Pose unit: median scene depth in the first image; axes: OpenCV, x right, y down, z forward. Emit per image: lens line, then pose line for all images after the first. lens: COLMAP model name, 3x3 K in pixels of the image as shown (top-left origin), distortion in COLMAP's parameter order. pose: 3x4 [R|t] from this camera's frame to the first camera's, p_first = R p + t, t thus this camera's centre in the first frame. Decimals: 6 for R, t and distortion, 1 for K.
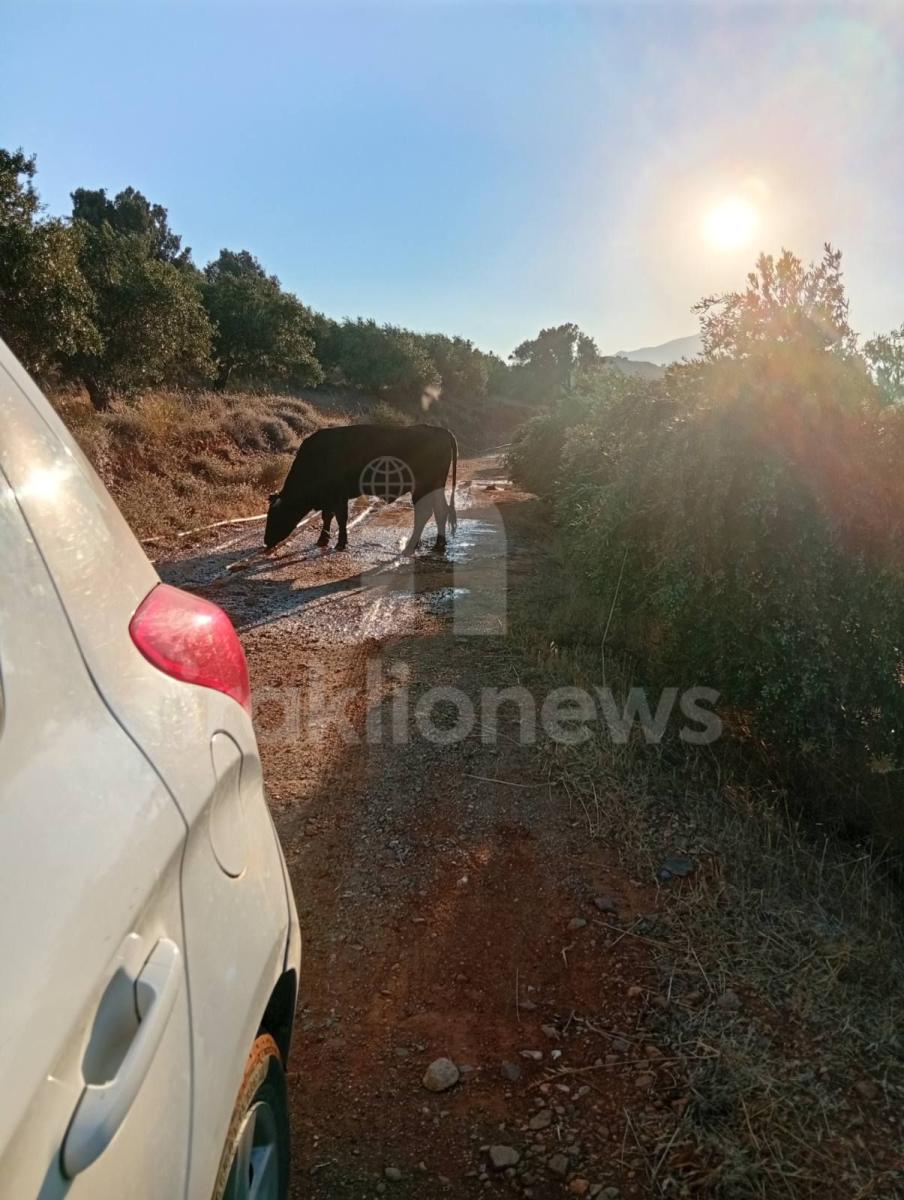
lens RADIAL K [[910.2, 0, 470.4], [0, 910.2, 580.6], [0, 0, 1]] dist [0.241488, -0.477034]
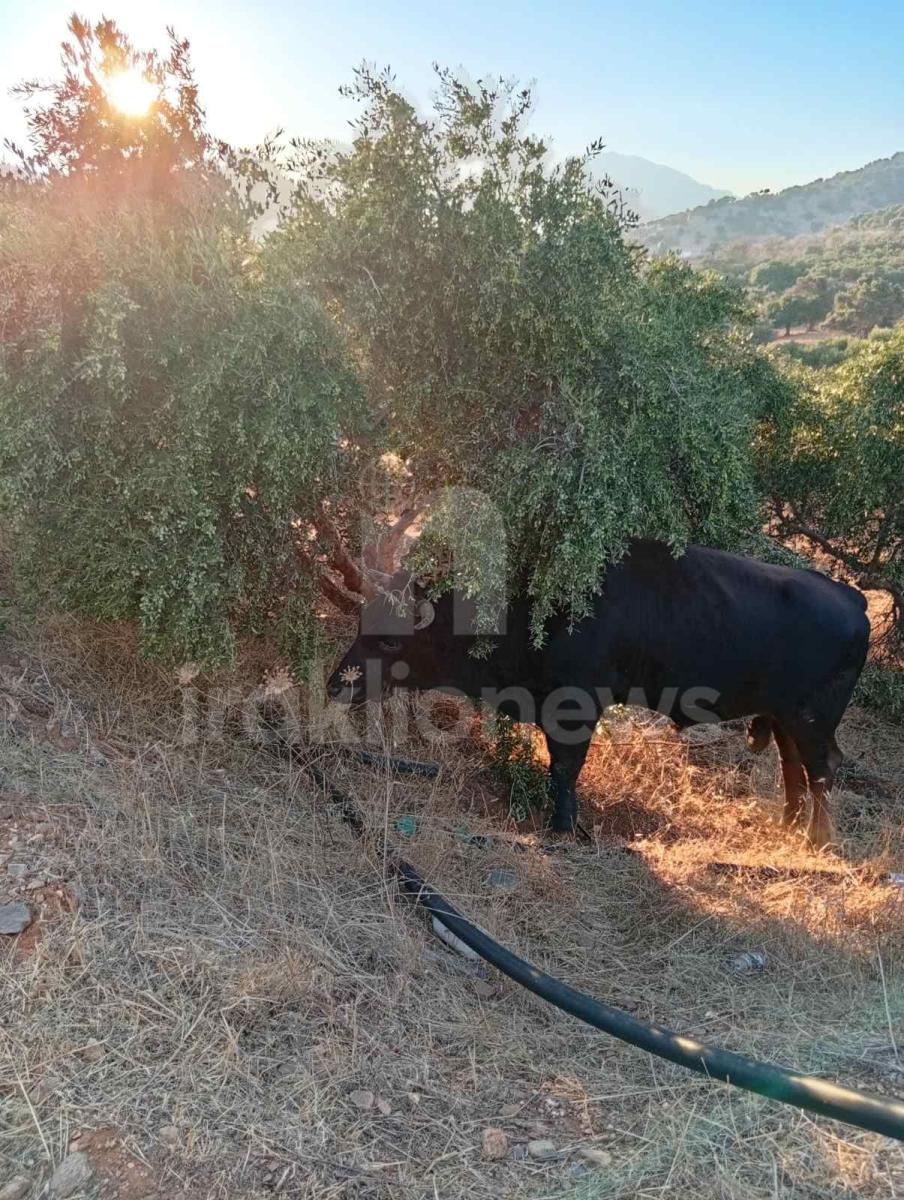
lens RADIAL K [[980.1, 0, 472.5], [0, 980.1, 608.6], [0, 0, 1]] dist [0.050200, -0.150347]
pose [[0.826280, -0.161592, 0.539583, 0.097221], [0.069900, 0.979977, 0.186440, -0.010985], [-0.558906, -0.116335, 0.821030, 0.168870]]
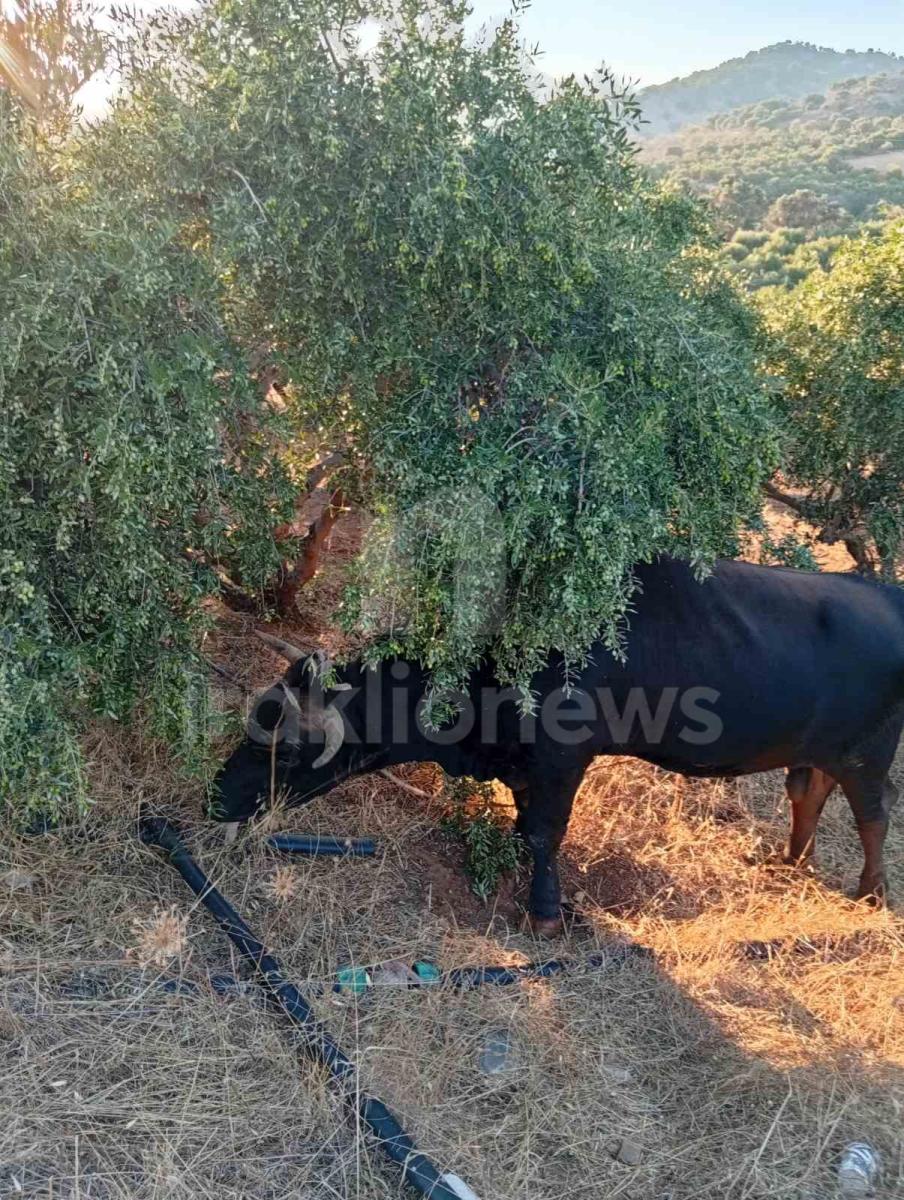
lens RADIAL K [[910.2, 0, 470.4], [0, 910.2, 580.6], [0, 0, 1]] dist [0.241488, -0.477034]
pose [[0.743798, -0.250052, 0.619871, 0.235482], [0.091143, 0.956668, 0.276549, -0.060817], [-0.662162, -0.149199, 0.734358, 0.438031]]
